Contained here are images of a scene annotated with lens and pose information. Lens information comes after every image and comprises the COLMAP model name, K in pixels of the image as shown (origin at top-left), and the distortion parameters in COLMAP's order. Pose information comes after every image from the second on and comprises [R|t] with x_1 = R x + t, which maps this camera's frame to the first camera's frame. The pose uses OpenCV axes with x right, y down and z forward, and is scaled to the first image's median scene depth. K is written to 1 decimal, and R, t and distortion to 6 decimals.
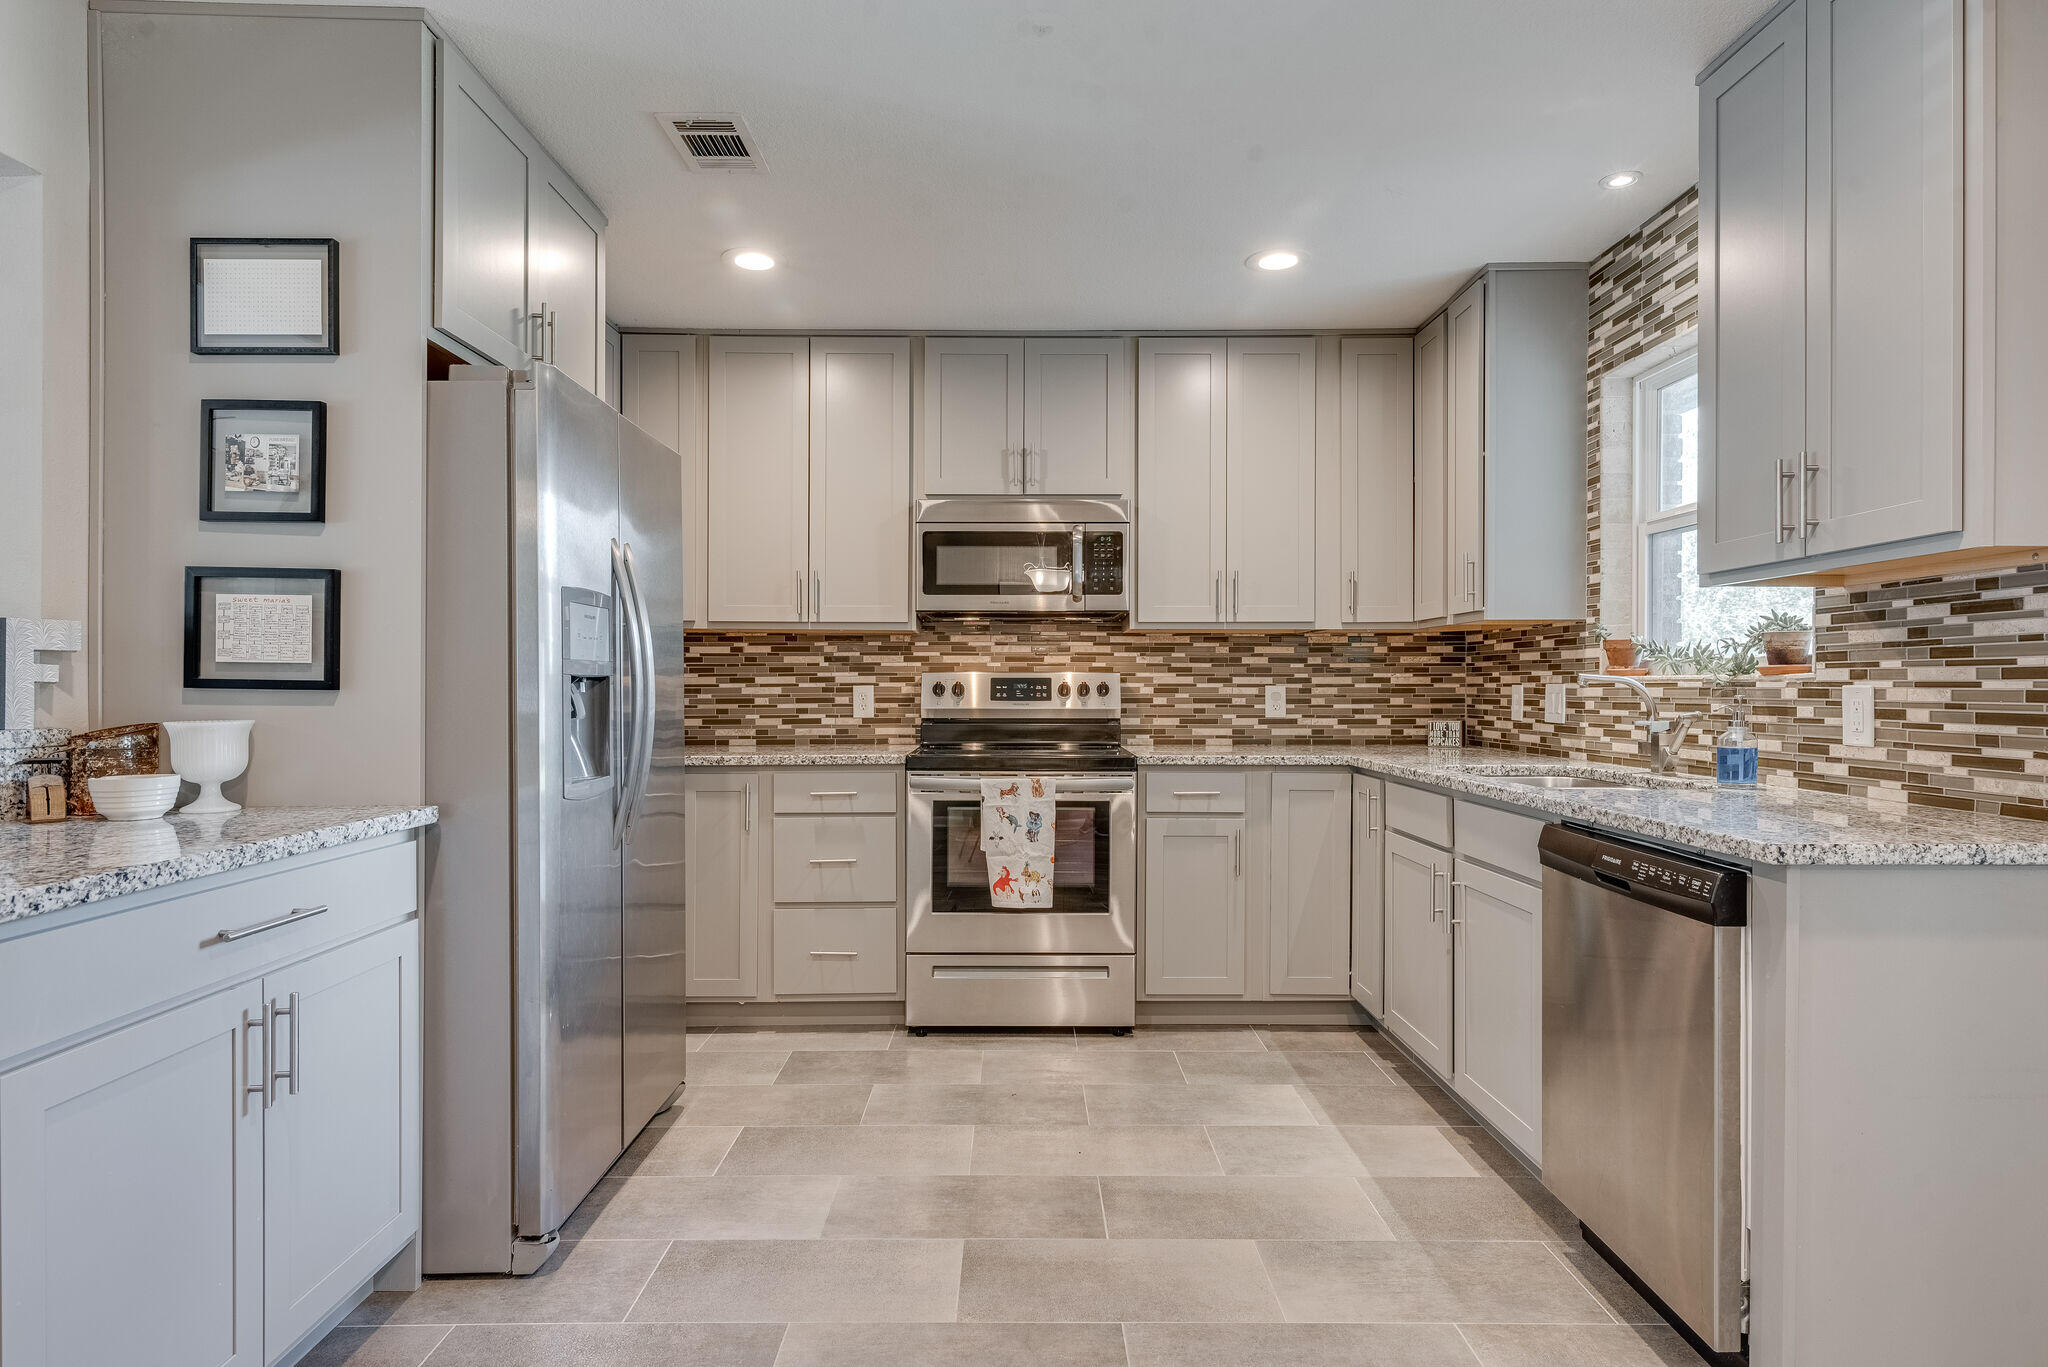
lens RADIAL K [[1130.5, 0, 1026.1], [0, 1130.5, 689.3], [0, 0, 1]] dist [0.013874, -0.002368]
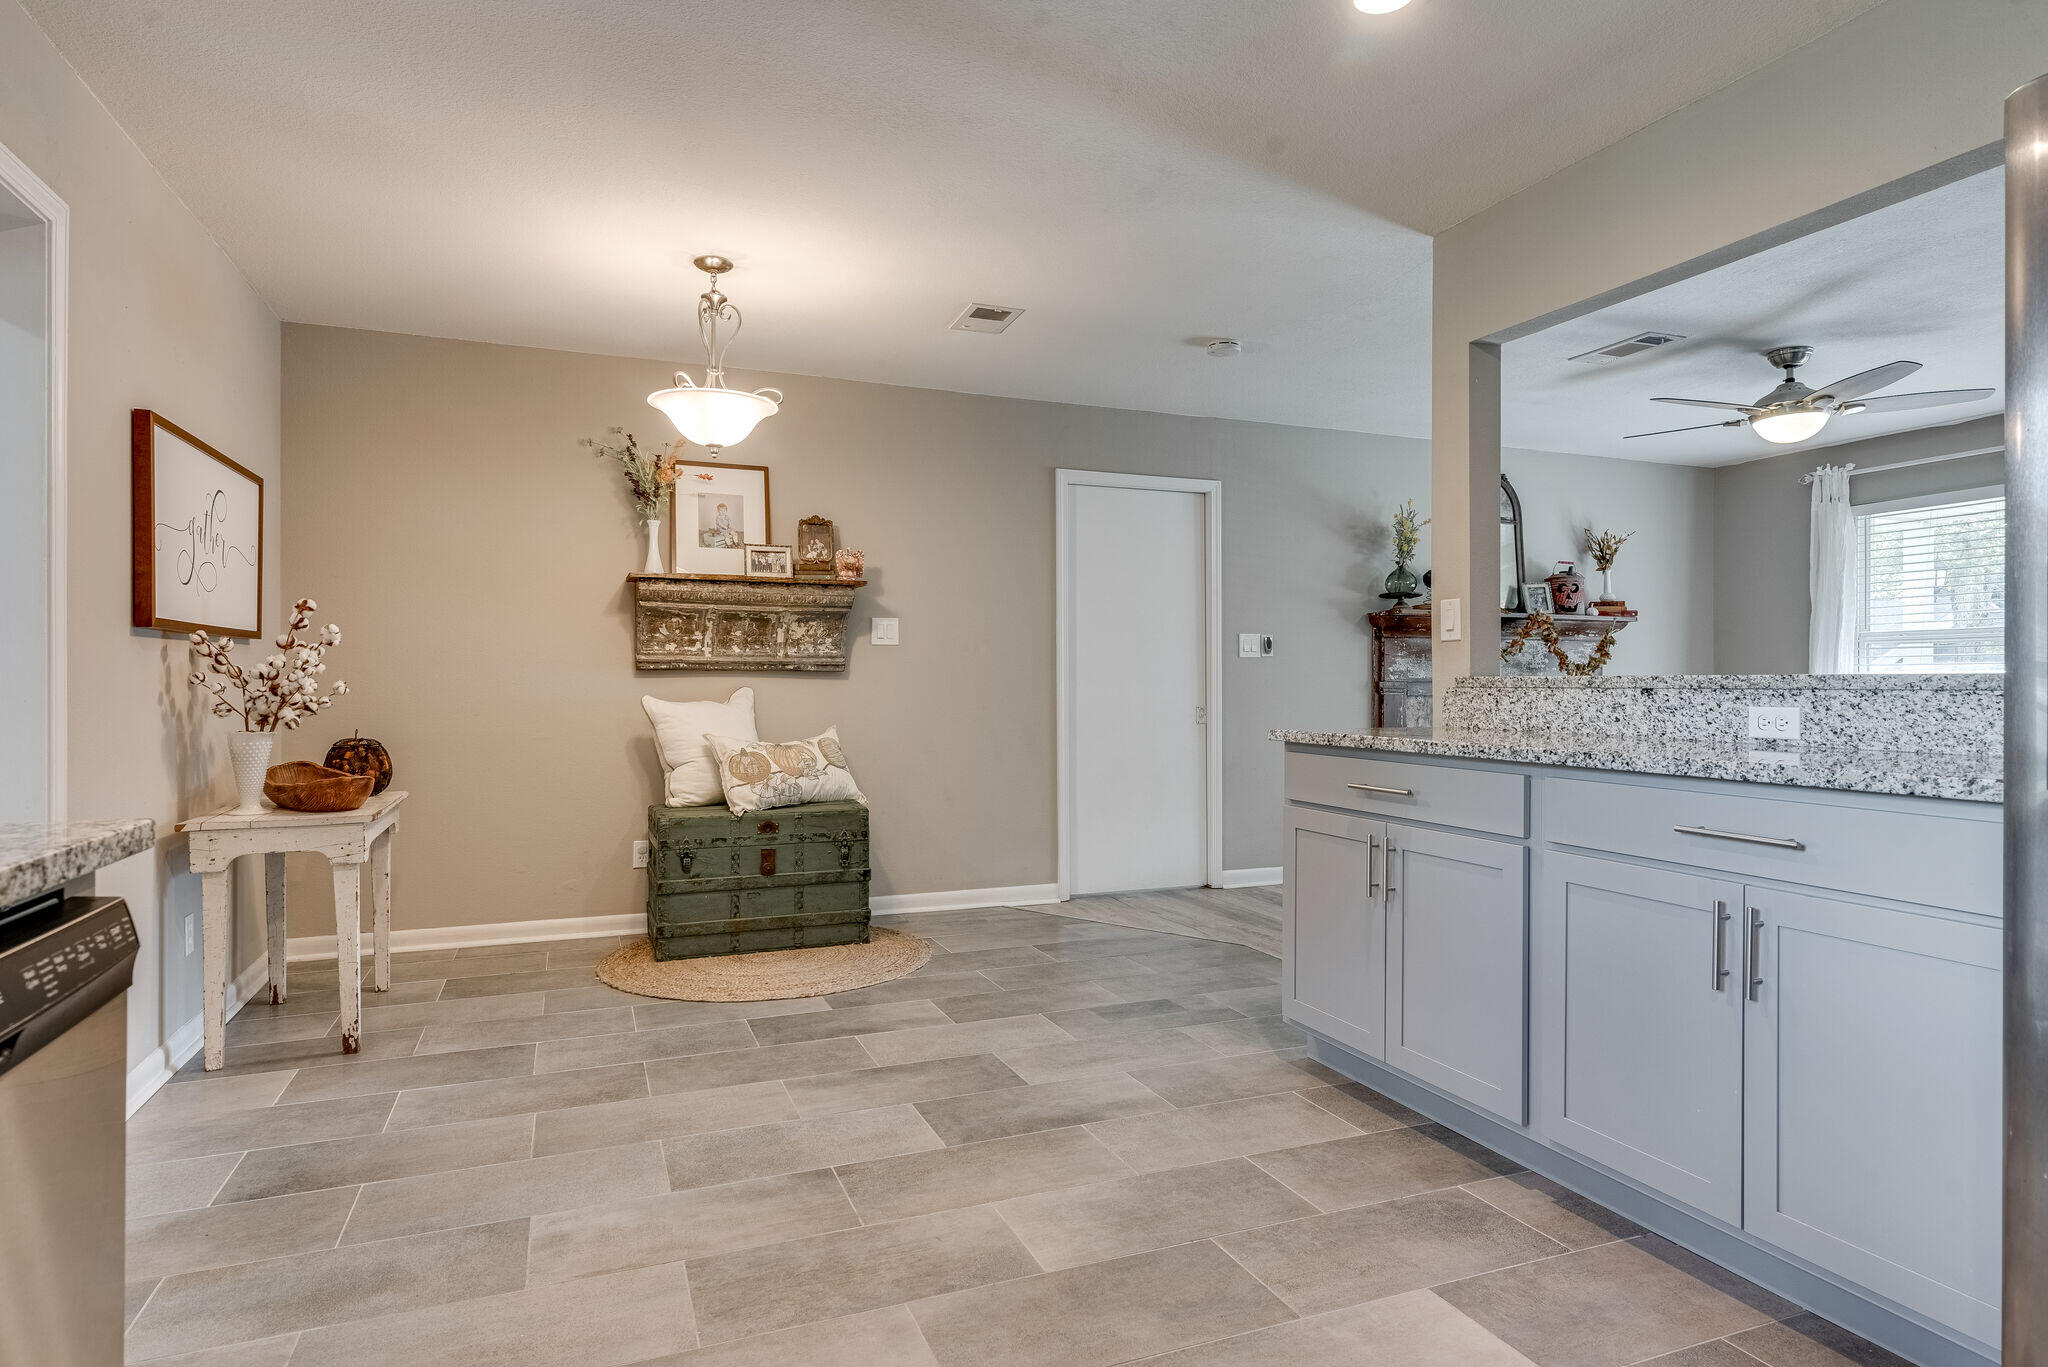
lens RADIAL K [[1136.0, 0, 1029.8], [0, 1136.0, 683.7], [0, 0, 1]] dist [0.001557, -0.000130]
pose [[-0.933253, -0.000002, -0.359220, 0.204066], [-0.001181, 0.999995, 0.003065, 0.025729], [0.359218, 0.003285, -0.933248, 0.917621]]
